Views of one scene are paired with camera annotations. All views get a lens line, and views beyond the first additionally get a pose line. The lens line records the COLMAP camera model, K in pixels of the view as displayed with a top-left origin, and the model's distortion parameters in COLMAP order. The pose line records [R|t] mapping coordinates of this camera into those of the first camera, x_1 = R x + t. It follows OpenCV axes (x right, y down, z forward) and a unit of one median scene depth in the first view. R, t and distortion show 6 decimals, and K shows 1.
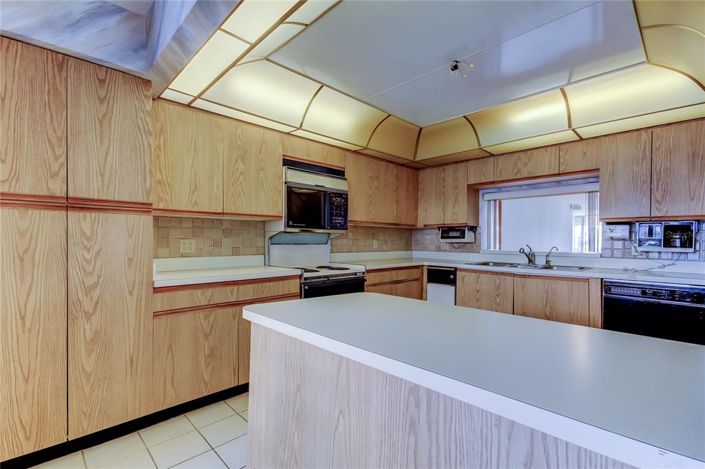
lens RADIAL K [[325.9, 0, 357.1], [0, 325.9, 245.0], [0, 0, 1]] dist [0.018165, 0.000224]
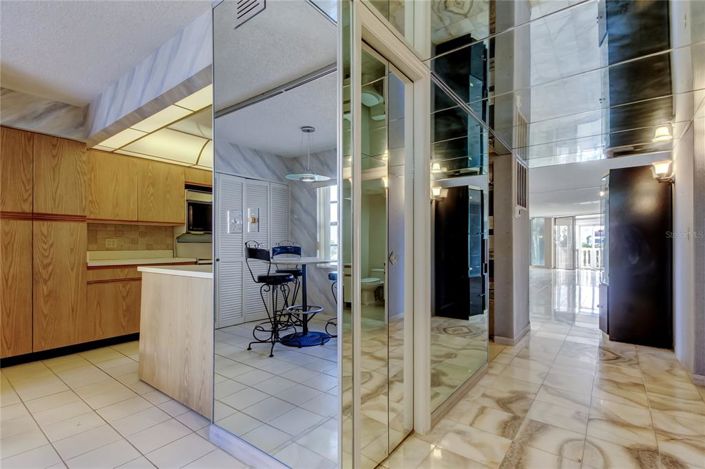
lens RADIAL K [[333.4, 0, 371.9], [0, 333.4, 246.3], [0, 0, 1]] dist [0.018105, -0.000997]
pose [[0.985139, -0.004034, 0.171712, 0.457519], [0.005624, 0.999946, -0.008771, 0.045634], [-0.171667, 0.009606, 0.985108, -0.842042]]
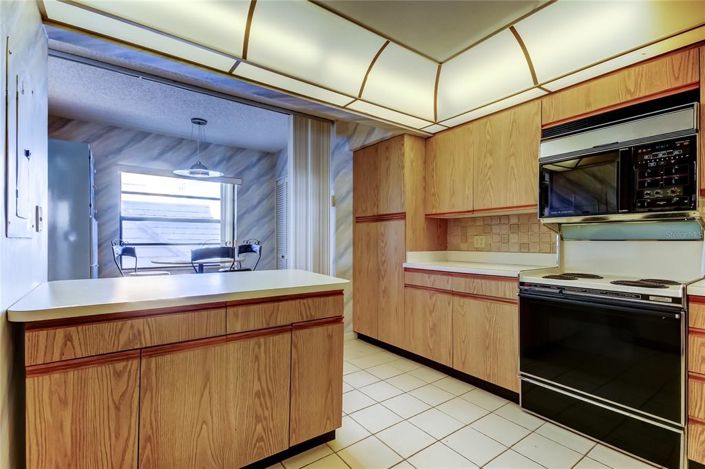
lens RADIAL K [[325.9, 0, 357.1], [0, 325.9, 245.0], [0, 0, 1]] dist [0.018165, 0.000224]
pose [[-0.144549, 0.006651, -0.989475, 0.823403], [-0.015391, 0.999841, 0.008969, 0.013689], [0.989378, 0.016526, -0.144424, 0.905100]]
